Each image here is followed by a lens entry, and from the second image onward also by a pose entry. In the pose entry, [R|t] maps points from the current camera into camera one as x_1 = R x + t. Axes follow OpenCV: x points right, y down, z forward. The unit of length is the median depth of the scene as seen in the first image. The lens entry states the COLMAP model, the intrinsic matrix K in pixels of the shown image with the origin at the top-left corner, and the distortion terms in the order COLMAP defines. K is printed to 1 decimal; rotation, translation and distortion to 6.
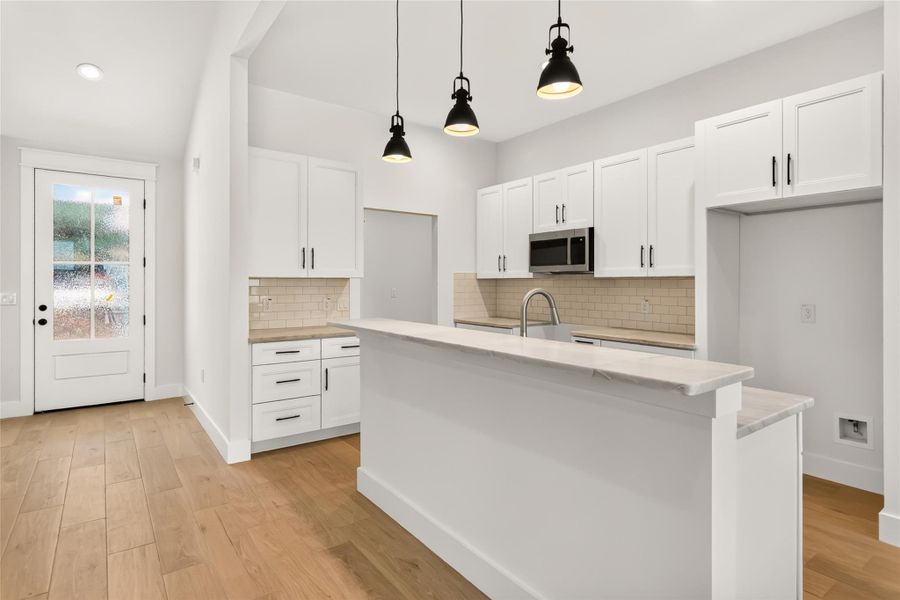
lens RADIAL K [[462.1, 0, 477.5], [0, 462.1, 285.5], [0, 0, 1]] dist [0.000286, 0.001116]
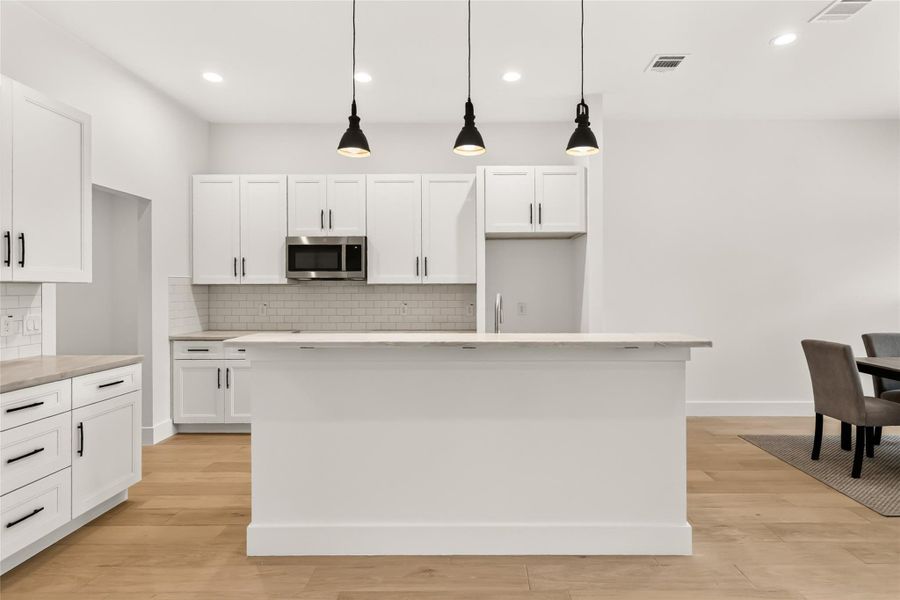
lens RADIAL K [[462.1, 0, 477.5], [0, 462.1, 285.5], [0, 0, 1]] dist [0.000286, 0.001116]
pose [[0.626850, 0.002708, 0.779135, -0.413891], [0.006996, 0.999934, -0.009105, -0.002280], [-0.779109, 0.011158, 0.626790, 0.136084]]
